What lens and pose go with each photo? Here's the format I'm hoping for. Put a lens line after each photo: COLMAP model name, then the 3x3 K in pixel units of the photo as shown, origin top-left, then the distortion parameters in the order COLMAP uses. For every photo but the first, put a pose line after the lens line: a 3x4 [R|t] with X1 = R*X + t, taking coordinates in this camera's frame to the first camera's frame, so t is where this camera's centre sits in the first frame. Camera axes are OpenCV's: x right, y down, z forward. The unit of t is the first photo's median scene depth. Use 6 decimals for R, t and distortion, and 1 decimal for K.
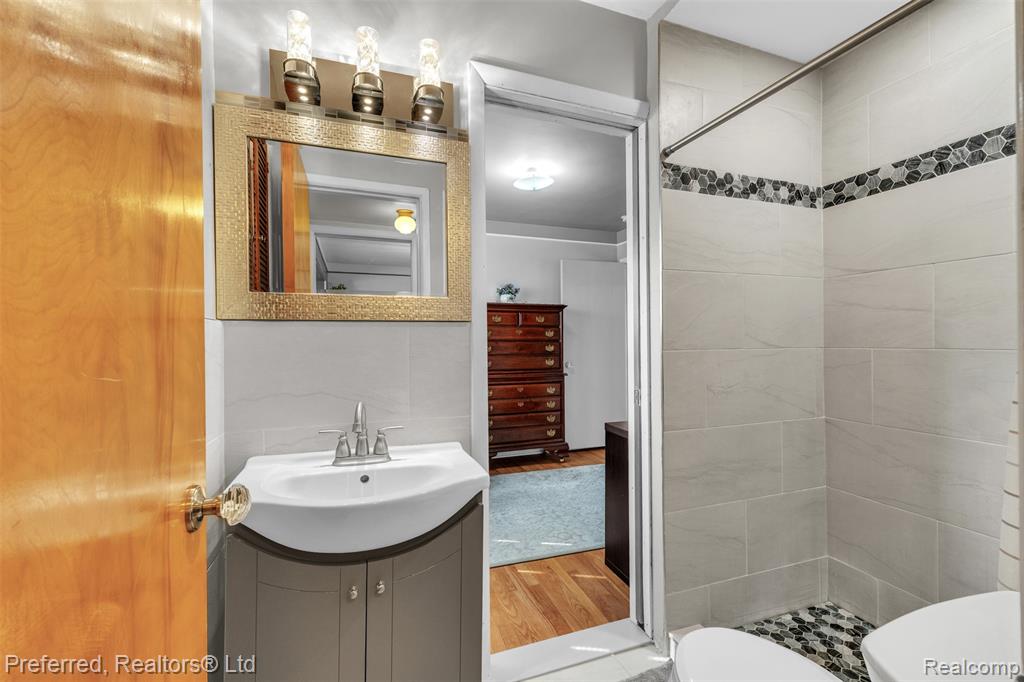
lens RADIAL K [[446.3, 0, 511.0], [0, 446.3, 339.4], [0, 0, 1]] dist [0.004489, 0.000318]
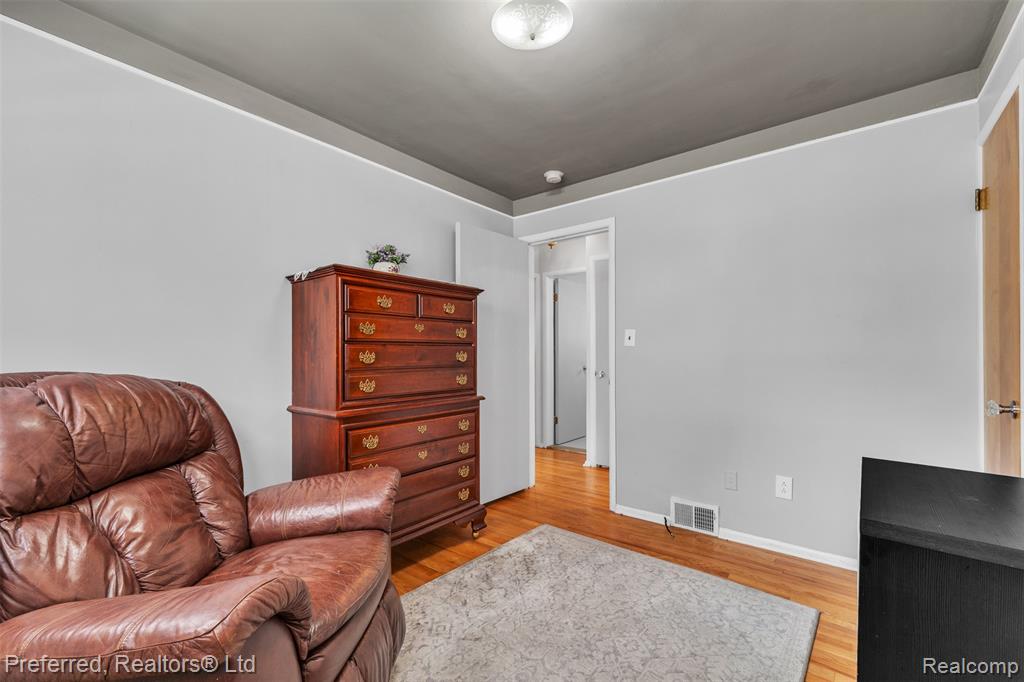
lens RADIAL K [[446.3, 0, 513.9], [0, 446.3, 348.9], [0, 0, 1]] dist [0.004489, 0.000318]
pose [[0.853760, 0.004457, 0.520647, -0.171659], [-0.000054, 0.999964, -0.008471, 0.014496], [-0.520666, 0.007205, 0.853730, 0.439635]]
